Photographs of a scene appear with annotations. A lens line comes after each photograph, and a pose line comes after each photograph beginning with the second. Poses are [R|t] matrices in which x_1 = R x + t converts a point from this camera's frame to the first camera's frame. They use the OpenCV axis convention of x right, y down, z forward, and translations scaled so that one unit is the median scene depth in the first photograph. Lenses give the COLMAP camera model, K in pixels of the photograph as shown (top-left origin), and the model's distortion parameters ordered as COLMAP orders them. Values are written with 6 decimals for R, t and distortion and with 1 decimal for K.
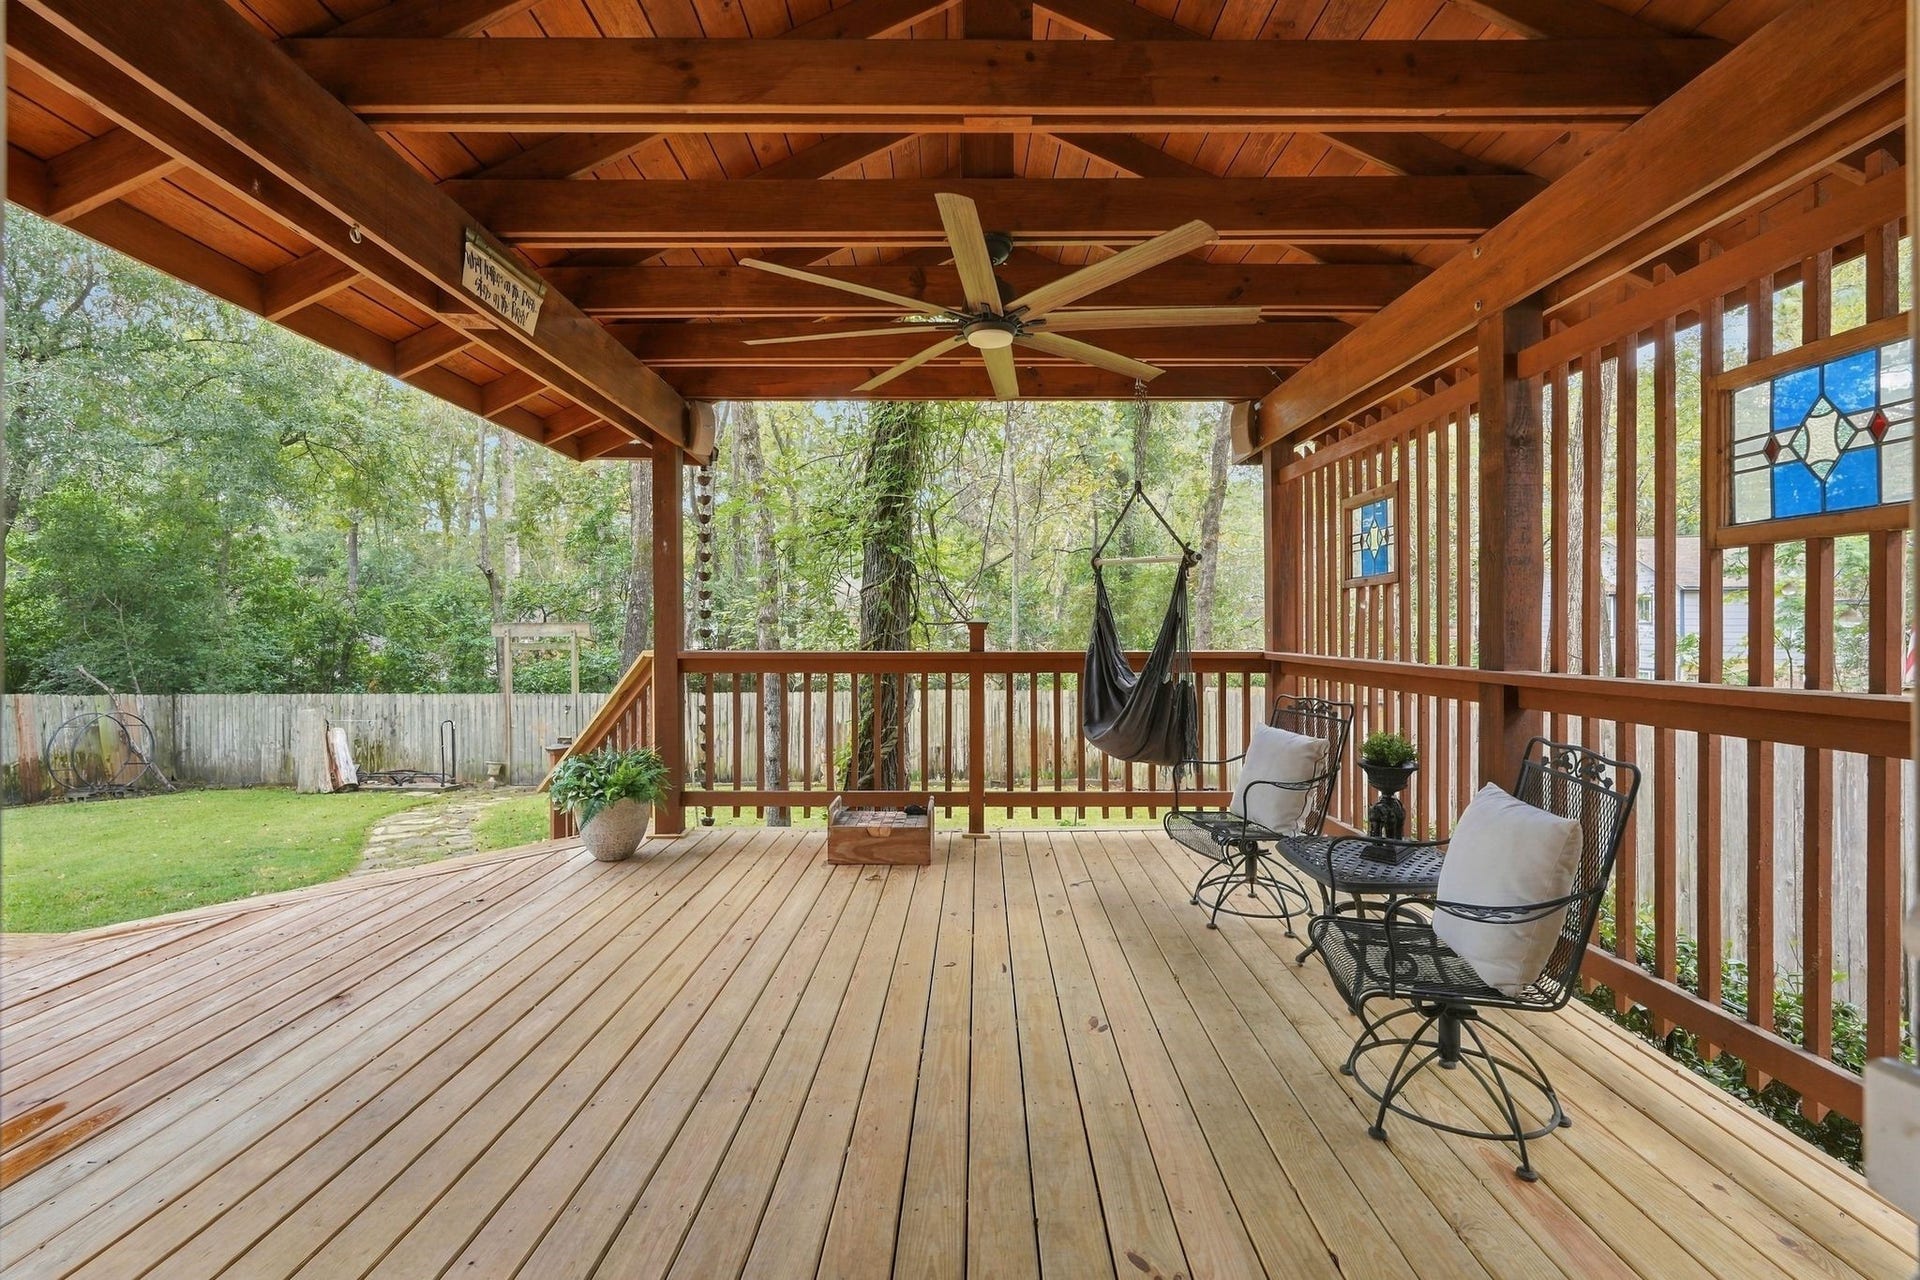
lens RADIAL K [[841.8, 0, 967.0], [0, 841.8, 631.9], [0, 0, 1]] dist [0.000276, 0.000276]
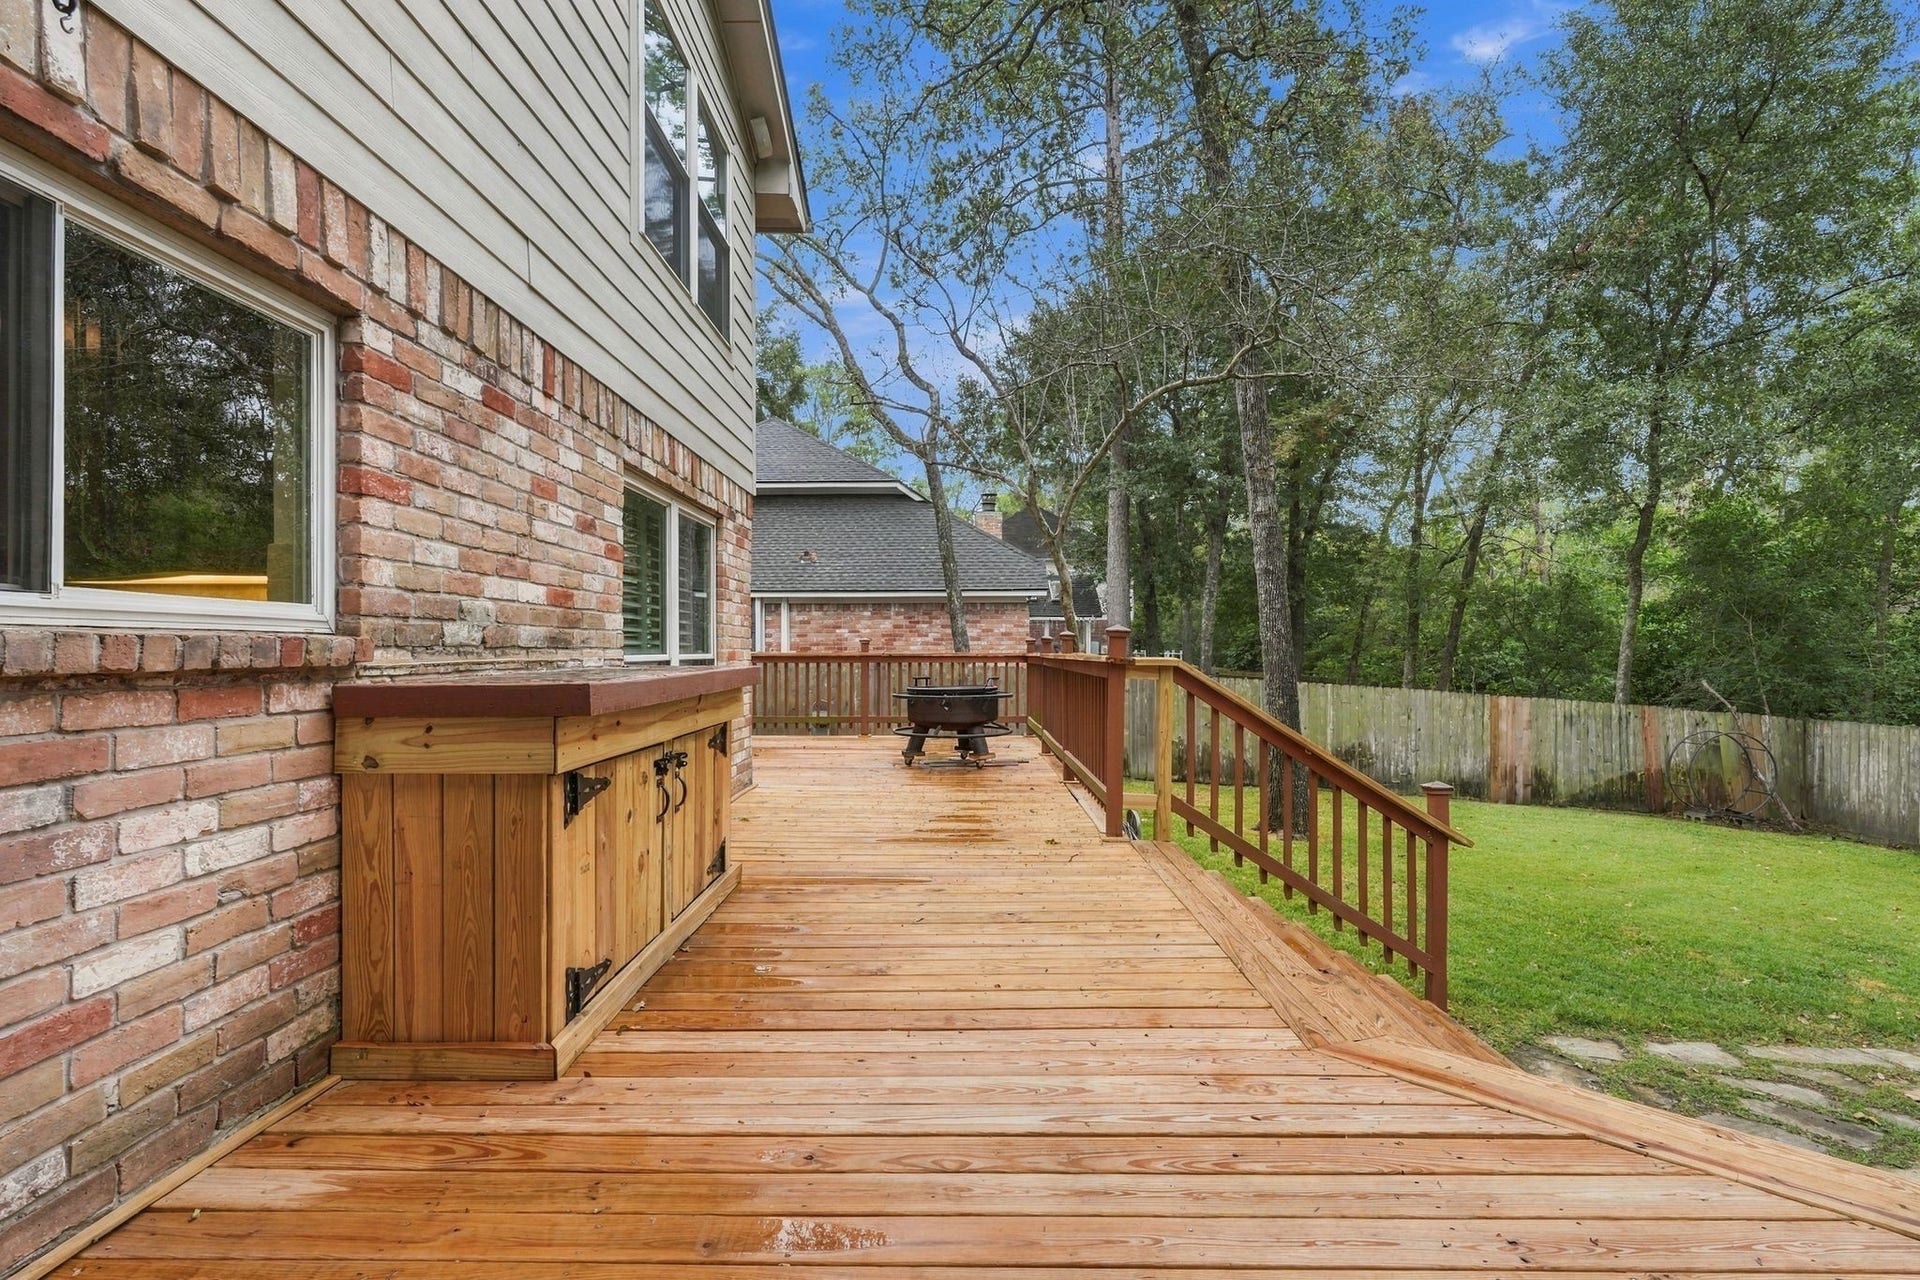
lens RADIAL K [[850.5, 0, 962.4], [0, 850.5, 643.9], [0, 0, 1]] dist [0.002122, 0.000241]
pose [[-0.001170, -0.002533, -0.999996, -0.075348], [-0.003664, 0.999990, -0.002529, 0.004130], [0.999993, 0.003661, -0.001179, 0.148658]]
